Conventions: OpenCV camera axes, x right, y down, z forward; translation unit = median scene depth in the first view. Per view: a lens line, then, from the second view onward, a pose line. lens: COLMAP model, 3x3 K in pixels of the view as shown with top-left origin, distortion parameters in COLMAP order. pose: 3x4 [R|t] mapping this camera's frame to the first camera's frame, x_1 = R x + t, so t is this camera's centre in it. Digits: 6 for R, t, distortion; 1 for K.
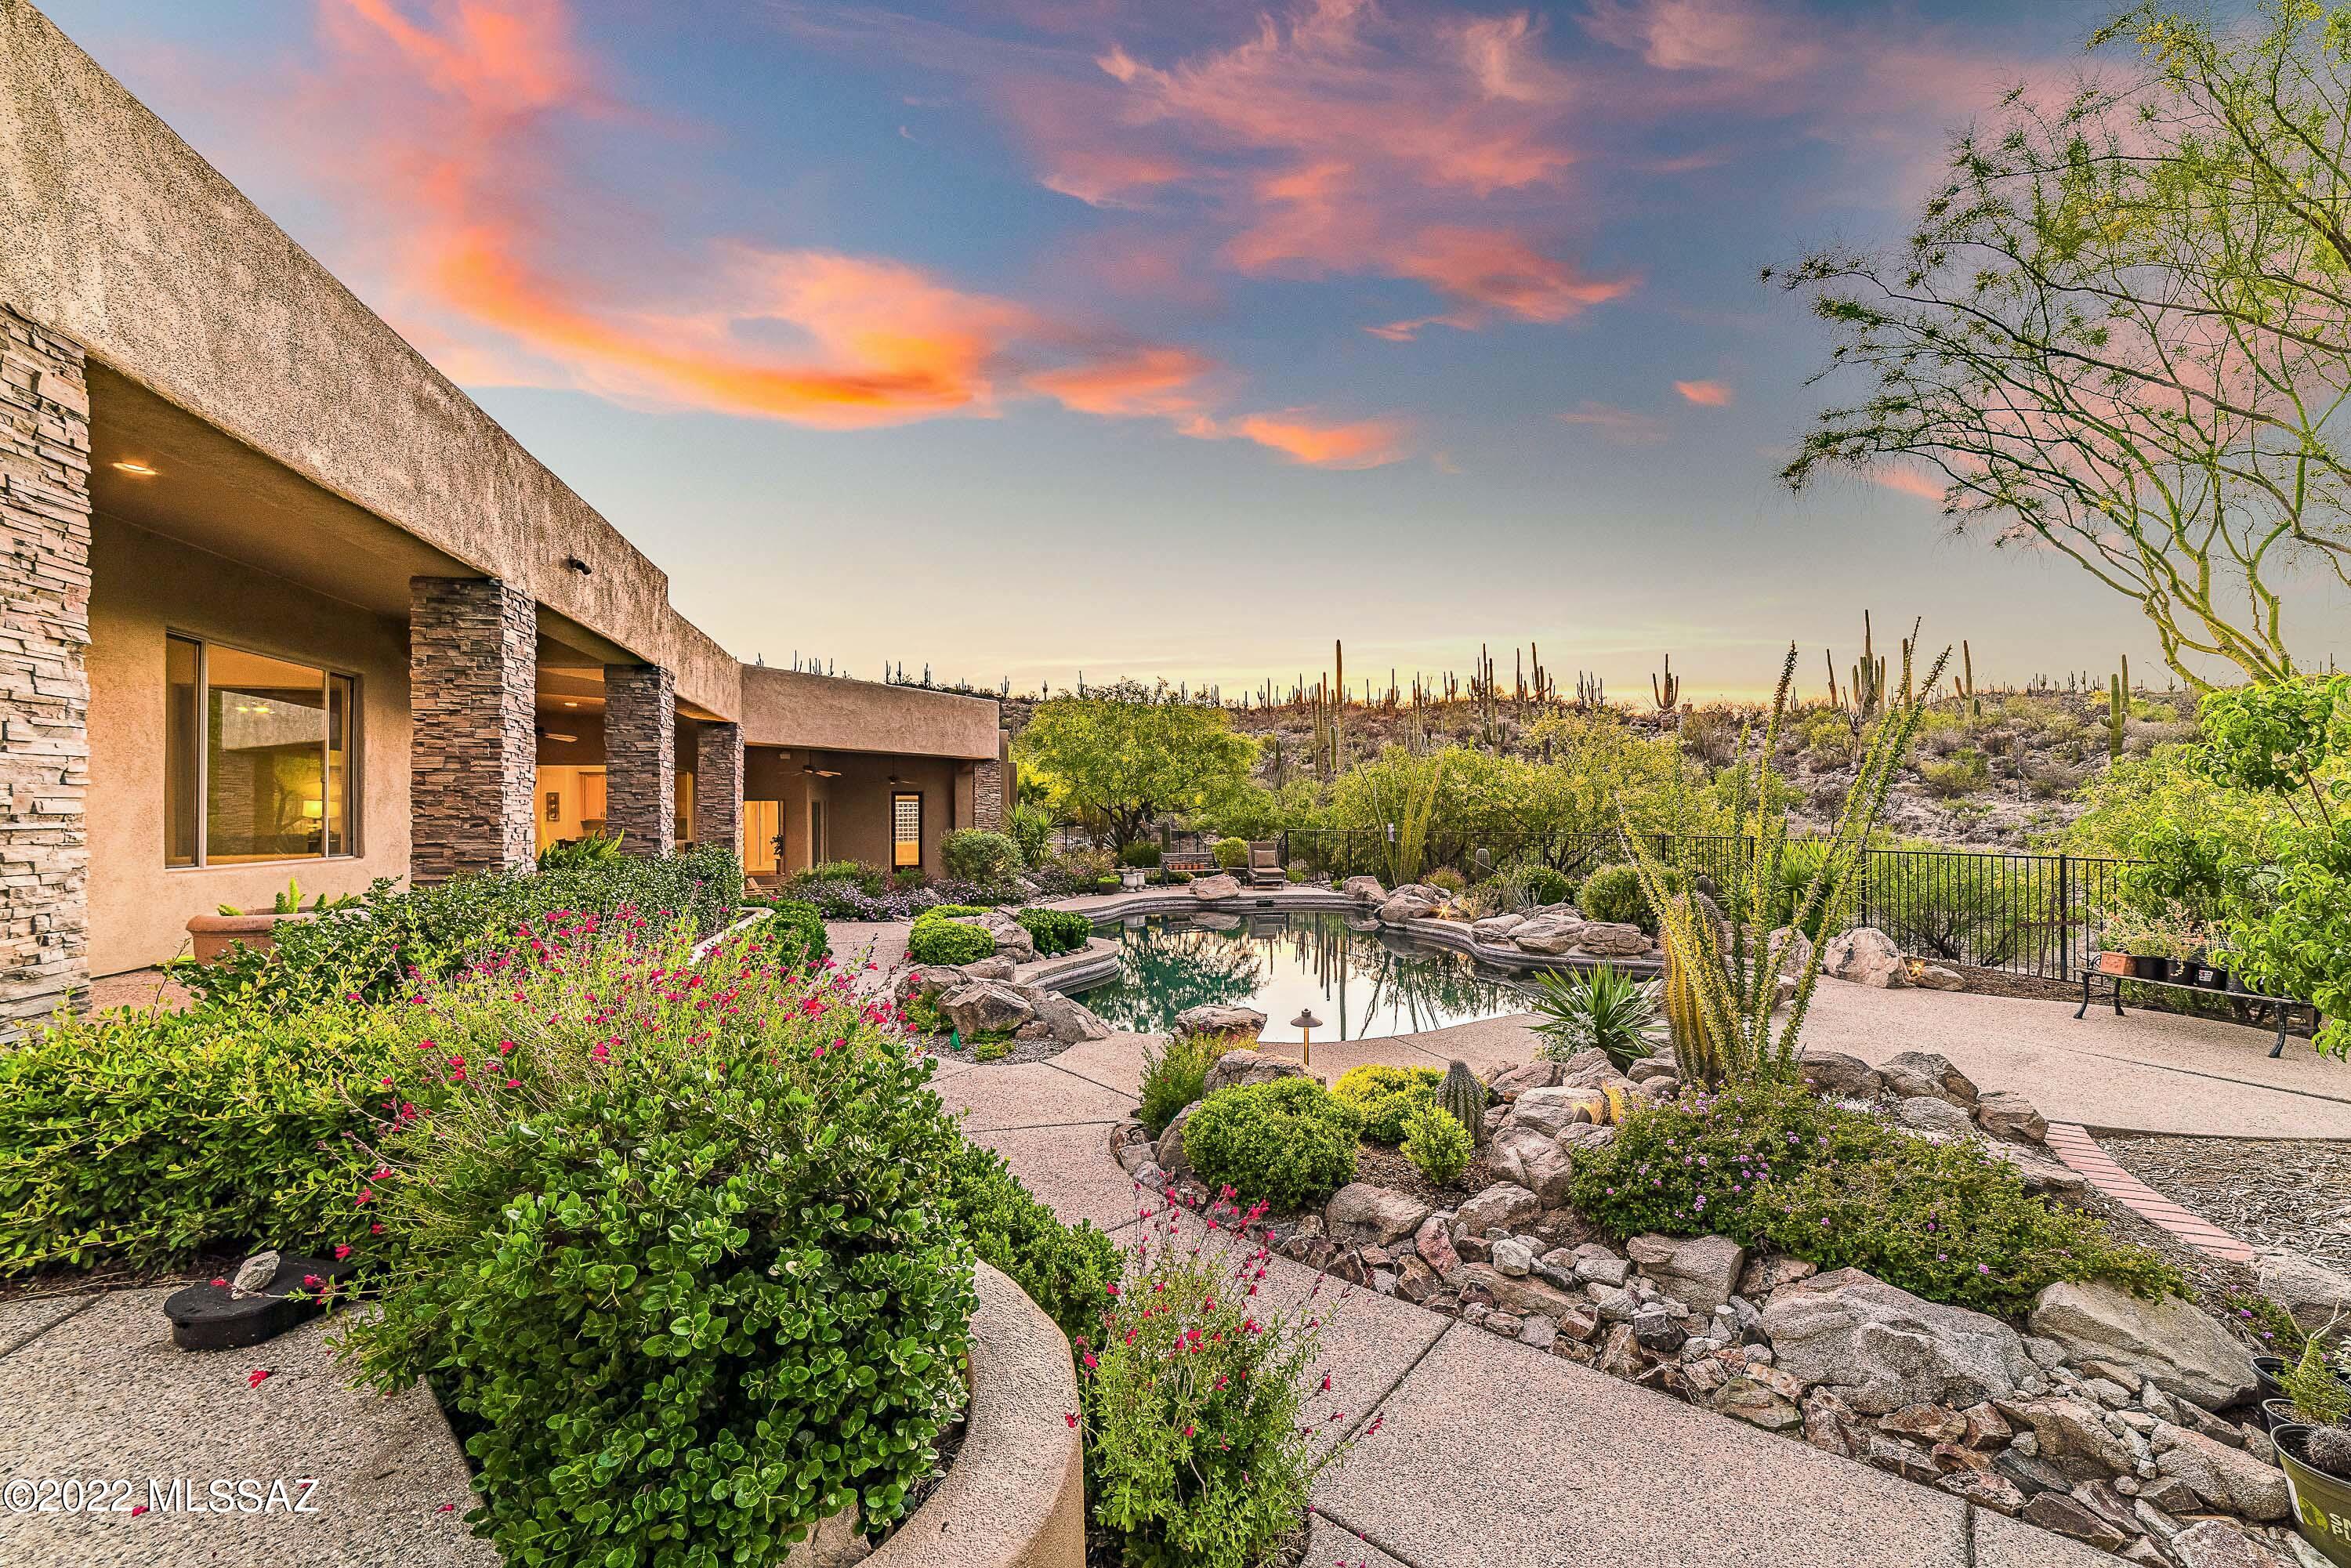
lens RADIAL K [[926.3, 0, 1221.7], [0, 926.3, 807.4], [0, 0, 1]] dist [-0.010408, 0.001005]
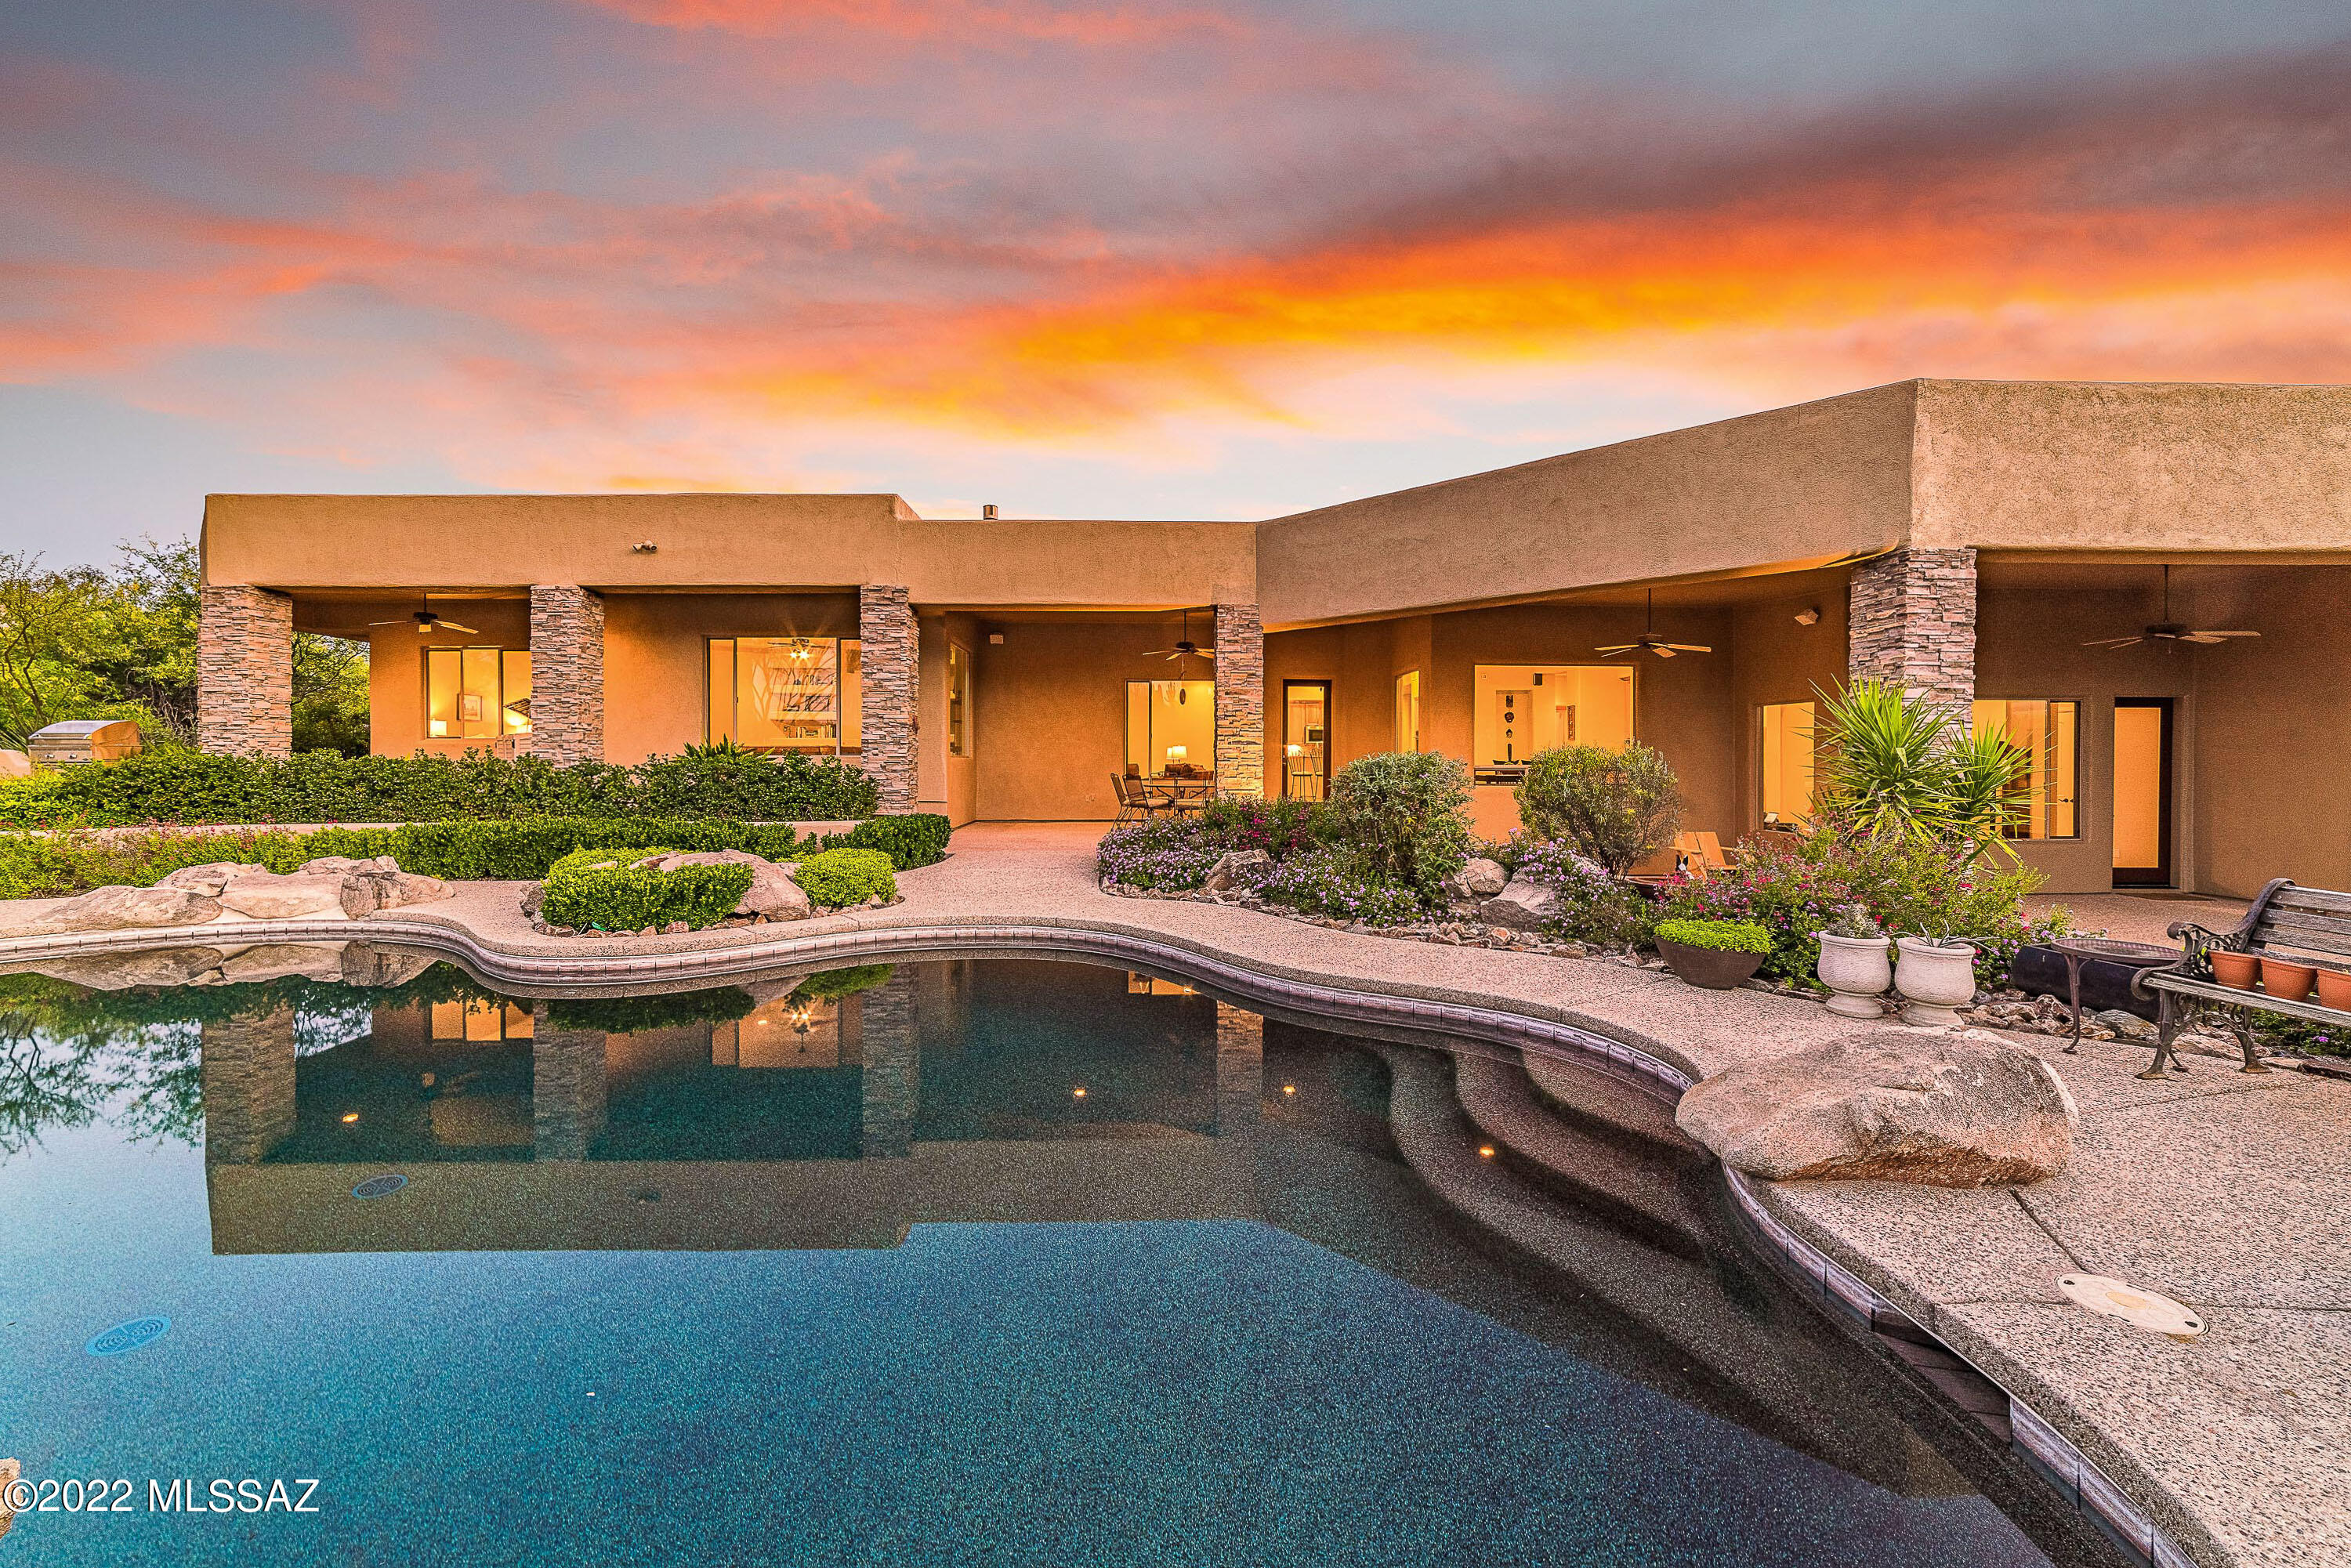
lens RADIAL K [[926.3, 0, 1168.4], [0, 926.3, 761.7], [0, 0, 1]] dist [-0.010408, 0.001005]
pose [[-0.294776, 0.011246, -0.955500, 0.233047], [0.003477, 0.999937, 0.010696, 0.031737], [0.955560, -0.000170, -0.294796, 1.187671]]
